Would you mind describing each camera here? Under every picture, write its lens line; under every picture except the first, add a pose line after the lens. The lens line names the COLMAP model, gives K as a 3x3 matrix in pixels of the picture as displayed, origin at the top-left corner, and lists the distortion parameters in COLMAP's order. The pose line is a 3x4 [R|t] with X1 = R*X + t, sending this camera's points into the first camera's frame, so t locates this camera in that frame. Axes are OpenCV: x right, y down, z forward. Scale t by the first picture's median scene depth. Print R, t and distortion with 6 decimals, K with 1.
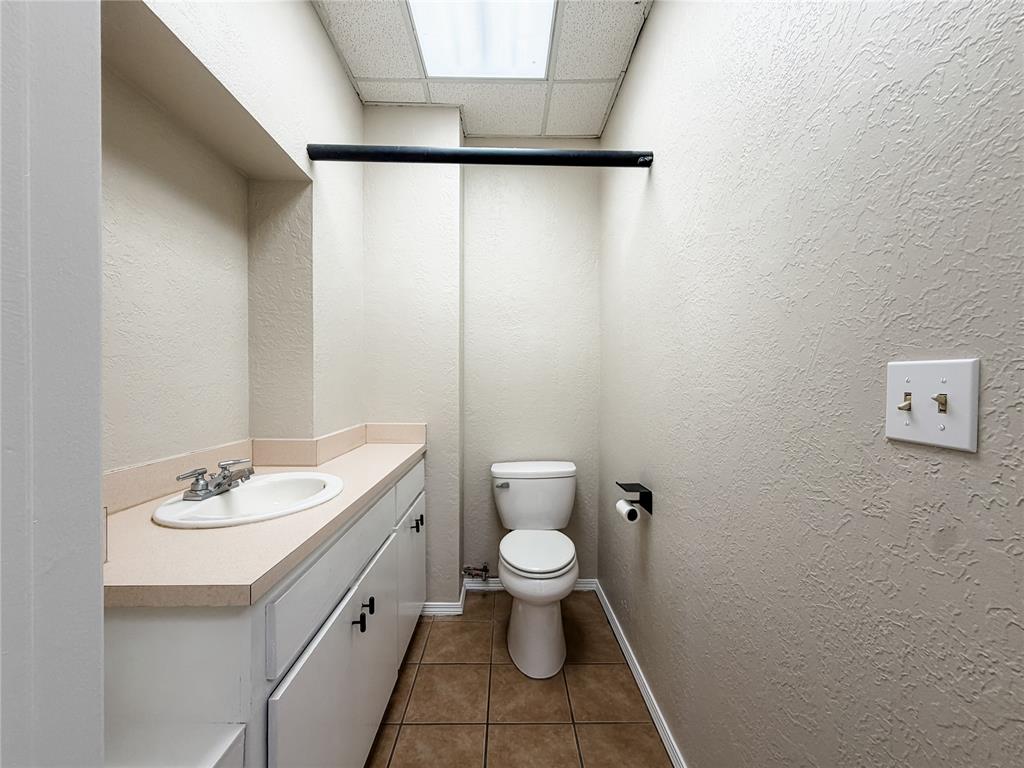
lens RADIAL K [[409.5, 0, 509.1], [0, 409.5, 384.4], [0, 0, 1]] dist [0.000151, 0.000230]
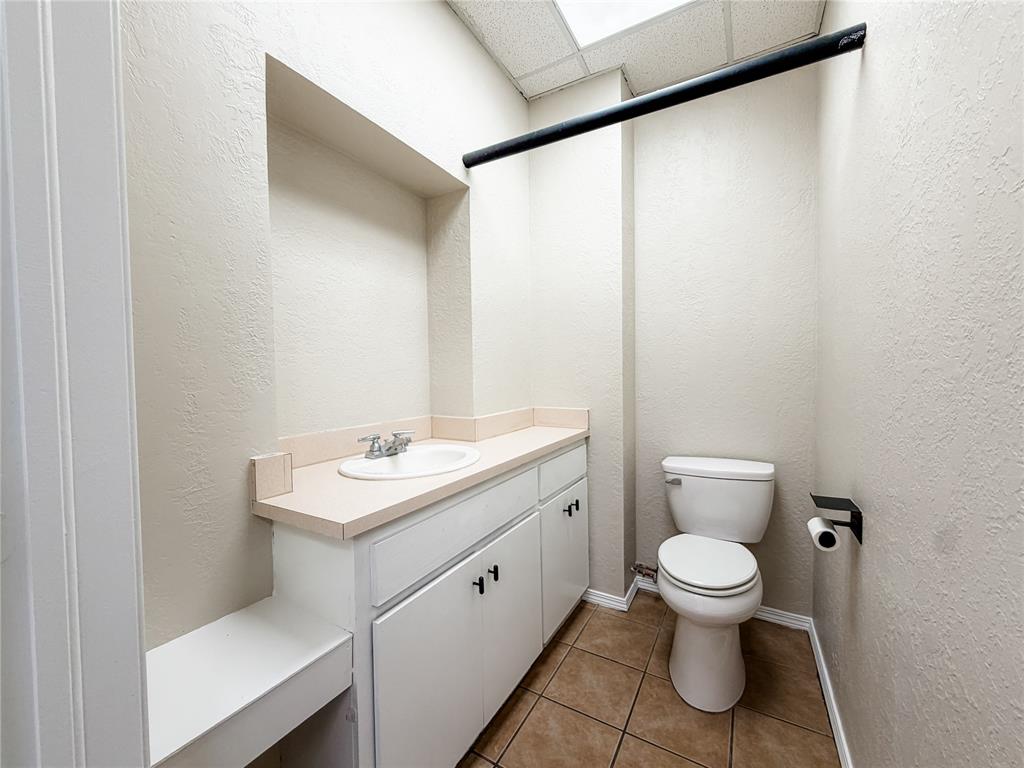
lens RADIAL K [[409.5, 0, 509.1], [0, 409.5, 384.4], [0, 0, 1]] dist [0.000151, 0.000230]
pose [[0.857531, 0.001093, -0.514432, 0.172318], [0.011837, 0.999691, 0.021856, 0.016527], [0.514297, -0.024831, 0.857253, 0.077705]]
